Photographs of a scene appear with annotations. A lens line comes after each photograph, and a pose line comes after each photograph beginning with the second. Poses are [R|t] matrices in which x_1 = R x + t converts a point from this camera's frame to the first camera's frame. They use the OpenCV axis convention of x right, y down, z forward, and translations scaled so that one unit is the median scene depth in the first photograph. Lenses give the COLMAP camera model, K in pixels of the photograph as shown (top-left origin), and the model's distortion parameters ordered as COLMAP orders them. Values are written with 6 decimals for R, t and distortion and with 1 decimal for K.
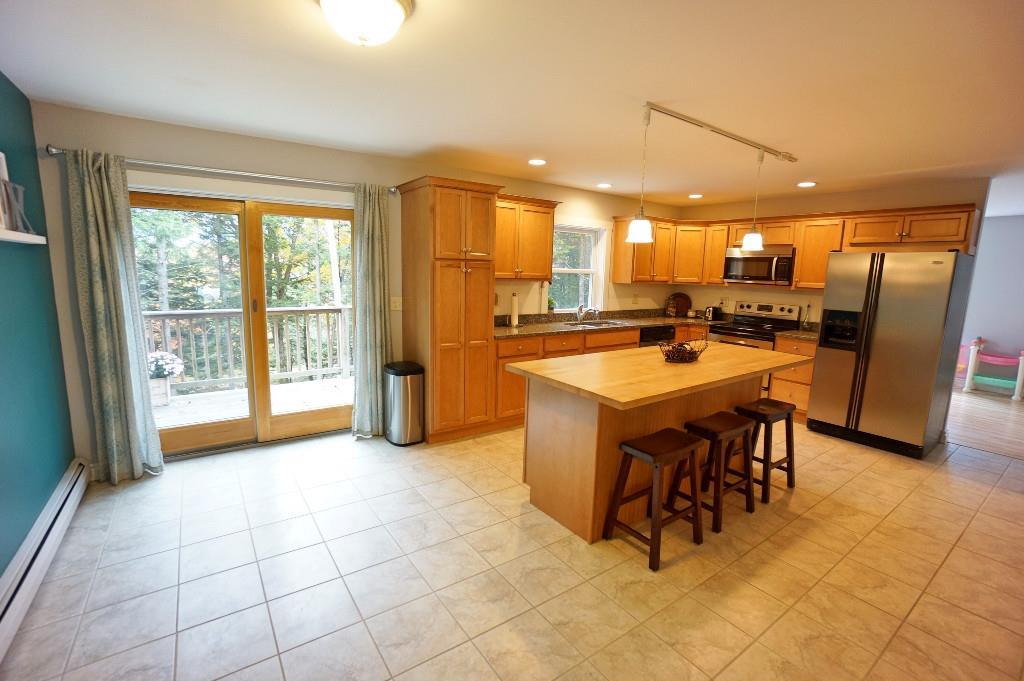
lens RADIAL K [[452.1, 0, 507.1], [0, 452.1, 340.0], [0, 0, 1]] dist [-0.059663, 0.021811]
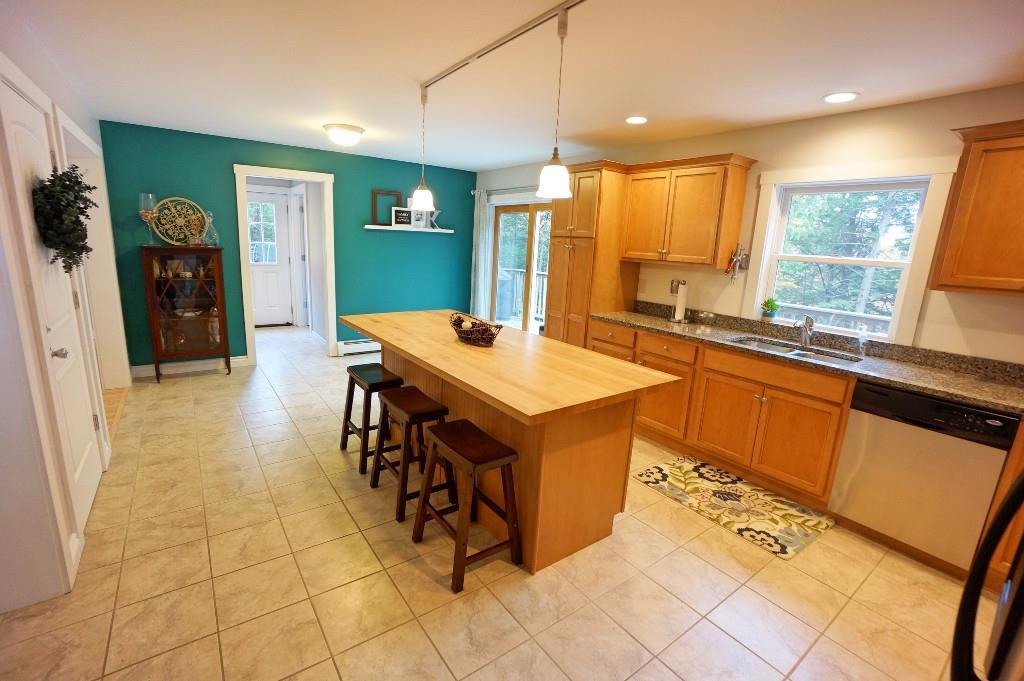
lens RADIAL K [[452.1, 0, 507.1], [0, 452.1, 340.0], [0, 0, 1]] dist [-0.059663, 0.021811]
pose [[0.016178, 0.187917, -0.982052, 1.248624], [-0.200890, 0.962763, 0.180916, -0.127855], [0.979480, 0.194357, 0.053326, 1.028149]]
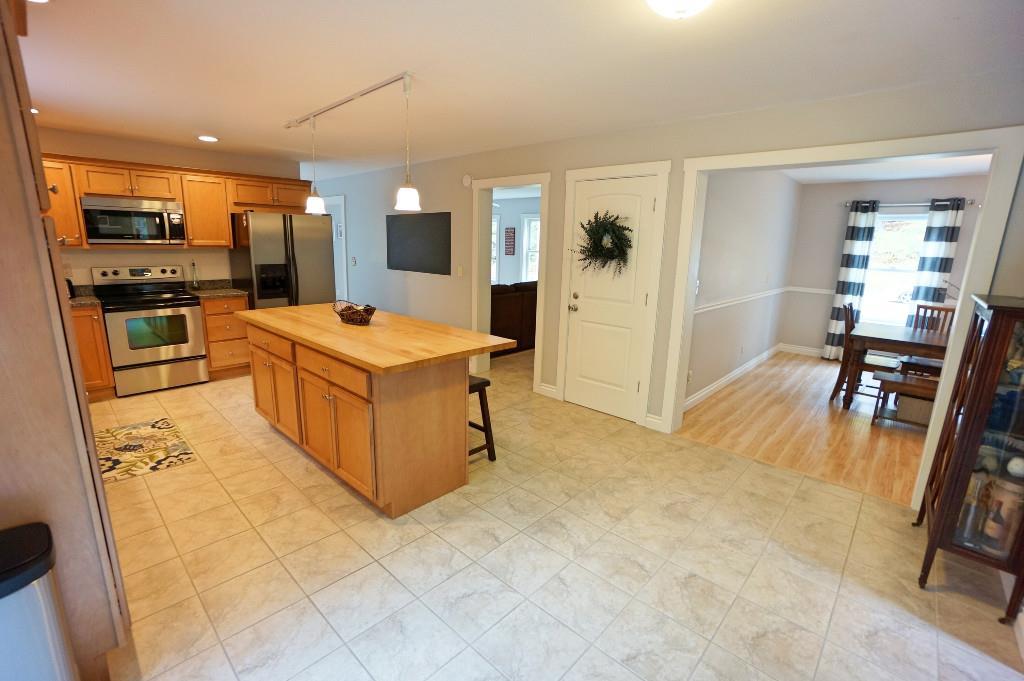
lens RADIAL K [[452.1, 0, 507.1], [0, 452.1, 340.0], [0, 0, 1]] dist [-0.059663, 0.021811]
pose [[-0.199896, -0.240210, 0.949916, -0.686464], [0.120183, 0.956151, 0.267078, -0.154534], [-0.972418, 0.167552, -0.162262, 0.843737]]
